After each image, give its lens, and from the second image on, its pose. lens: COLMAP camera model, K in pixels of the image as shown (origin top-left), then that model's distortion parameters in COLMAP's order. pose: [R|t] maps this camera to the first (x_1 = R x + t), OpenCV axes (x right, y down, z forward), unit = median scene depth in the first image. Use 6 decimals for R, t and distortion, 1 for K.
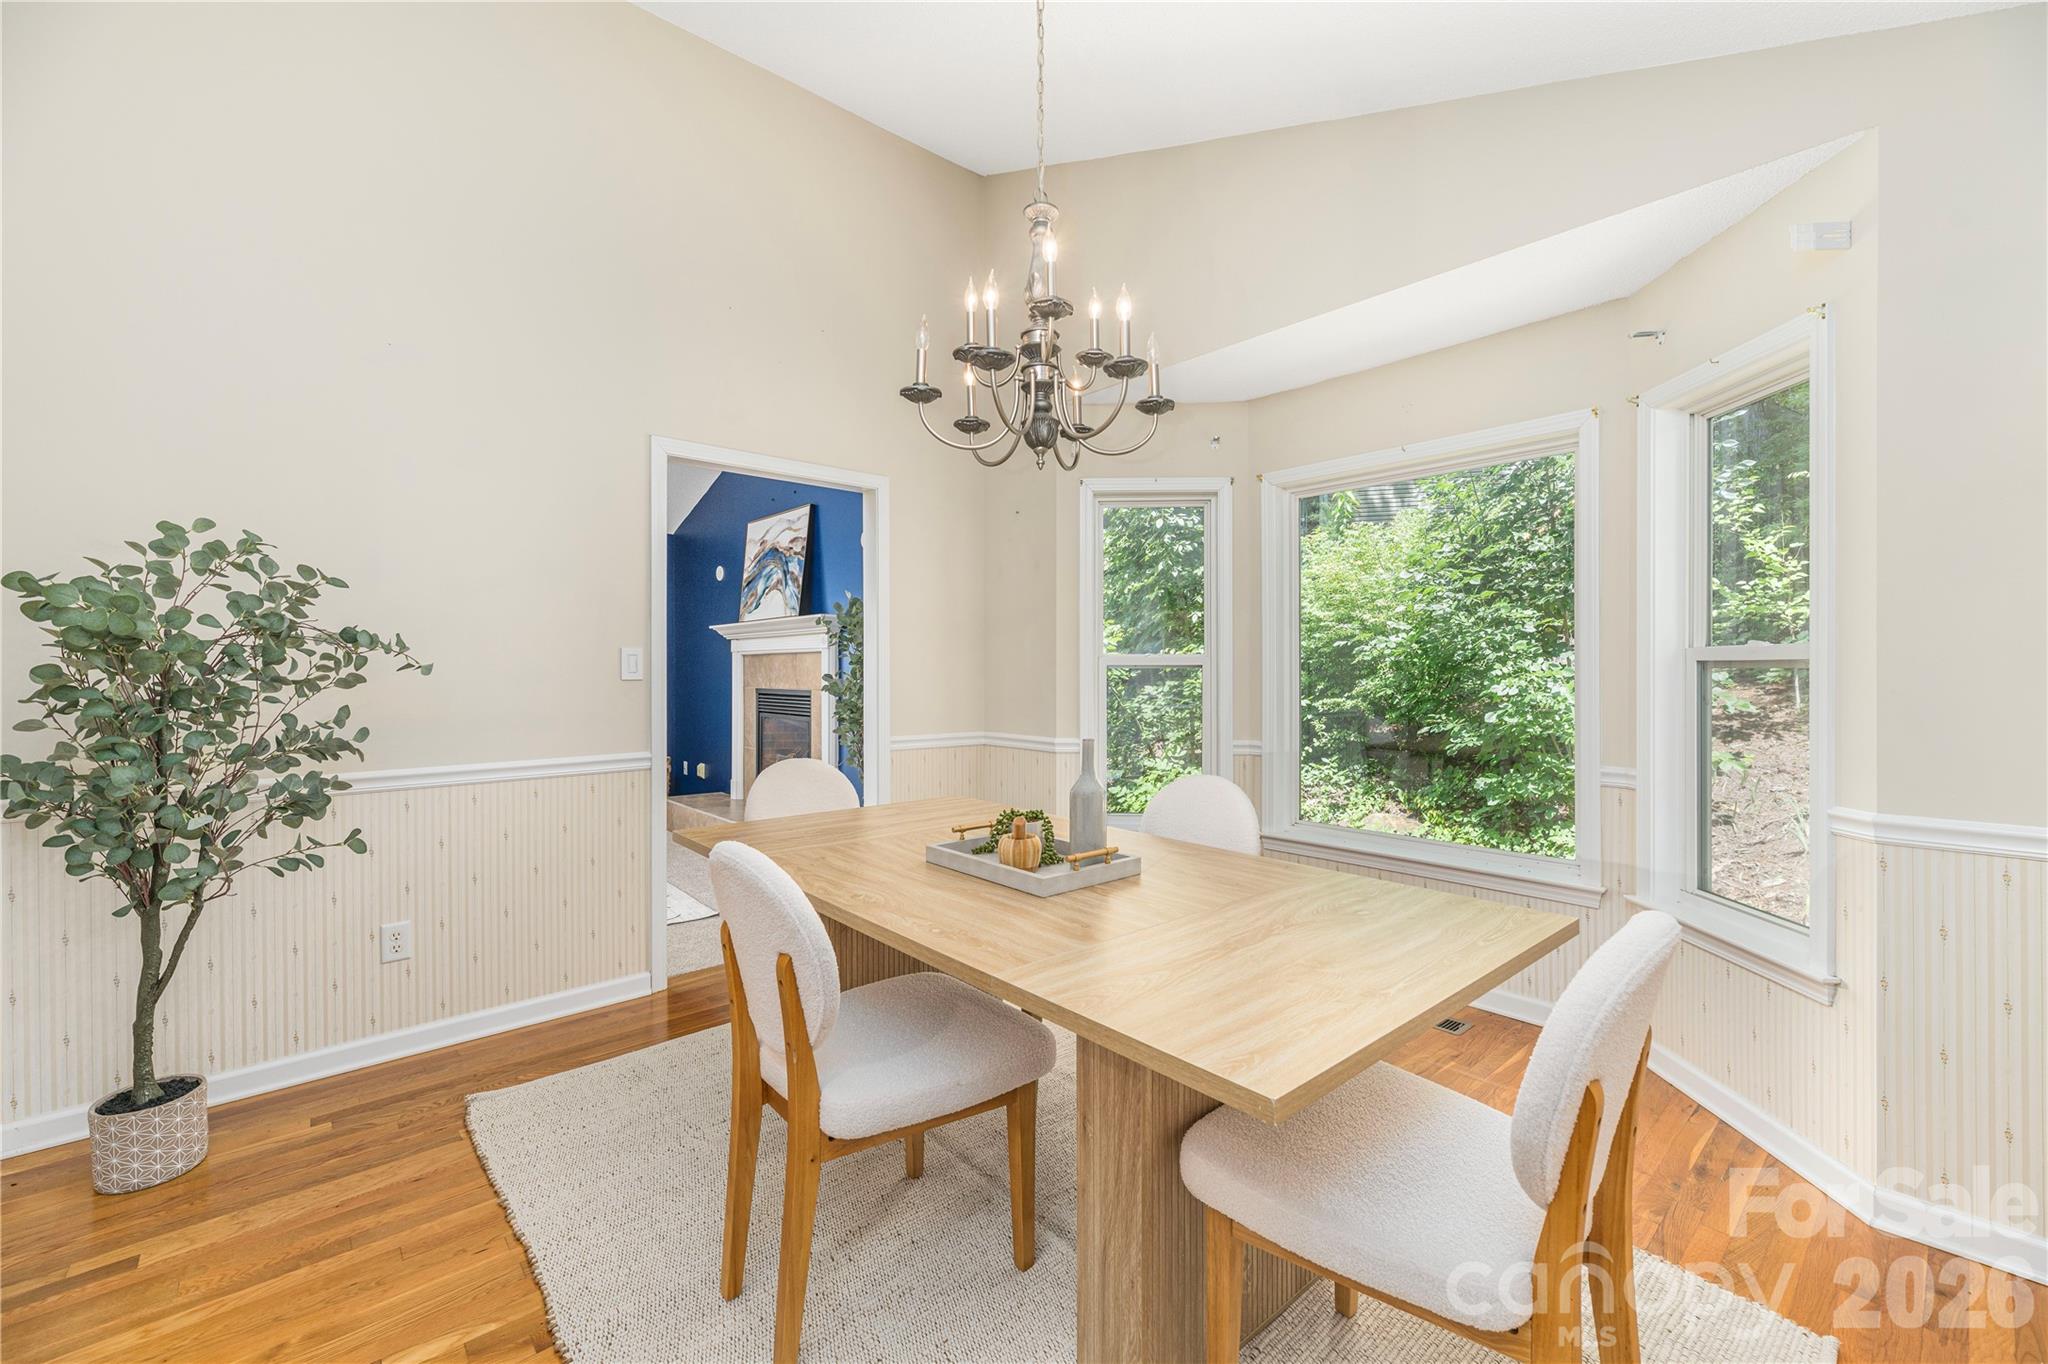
lens RADIAL K [[845.5, 0, 1023.8], [0, 845.5, 669.9], [0, 0, 1]] dist [-0.000163, 0.000116]
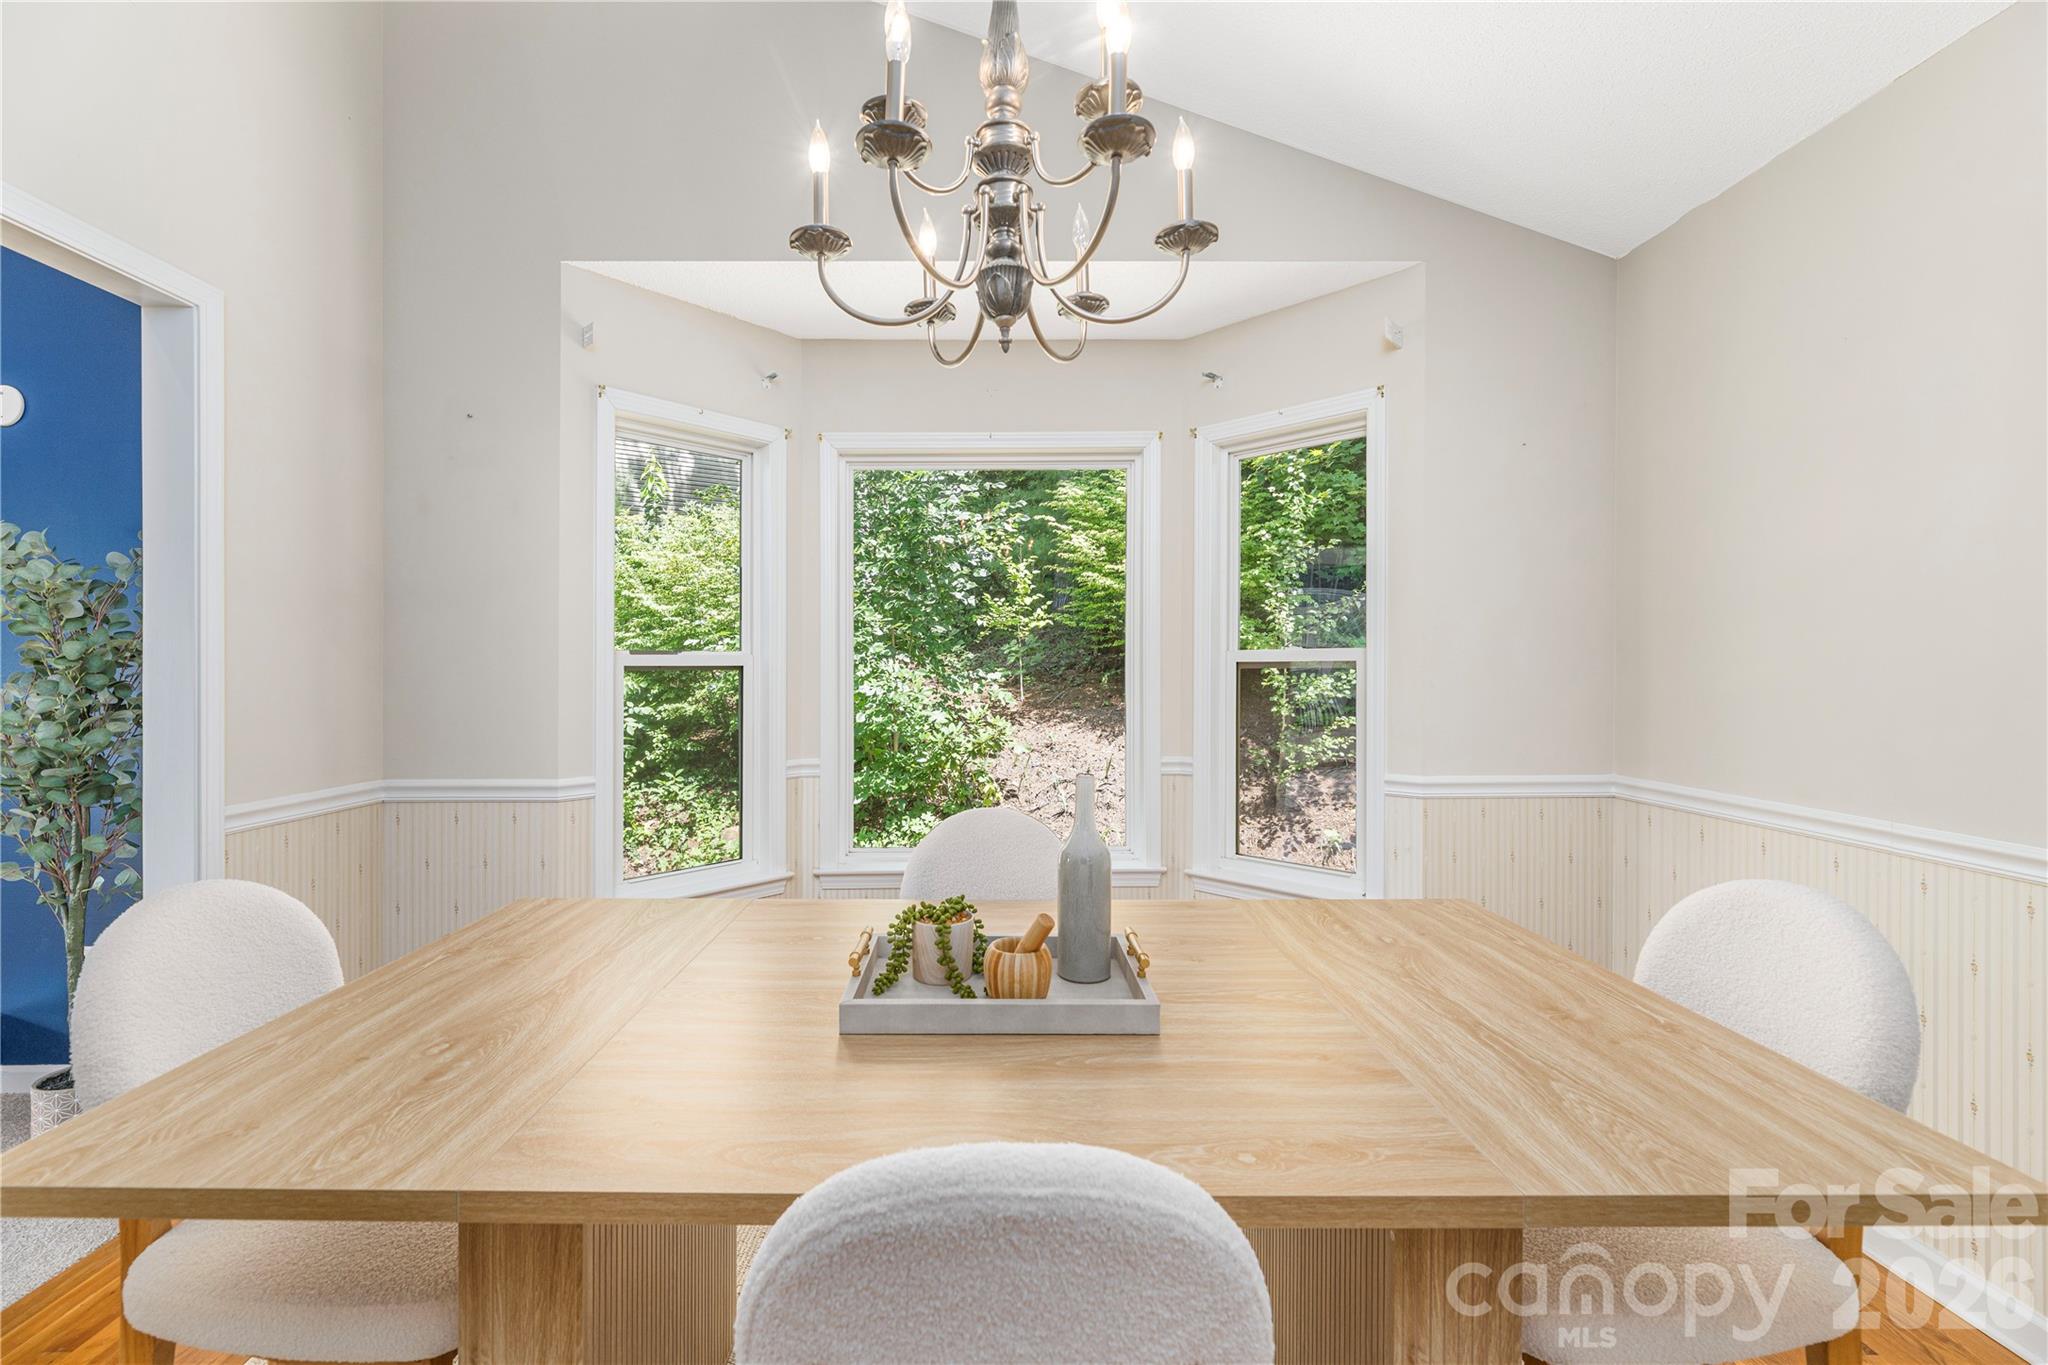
lens RADIAL K [[889.1, 0, 1018.8], [0, 889.1, 668.1], [0, 0, 1]] dist [-0.000254, -0.000237]
pose [[0.654213, -0.000701, 0.756310, -0.223976], [0.004123, 0.999988, -0.002639, 0.000344], [-0.756299, 0.004845, 0.654208, 0.267528]]
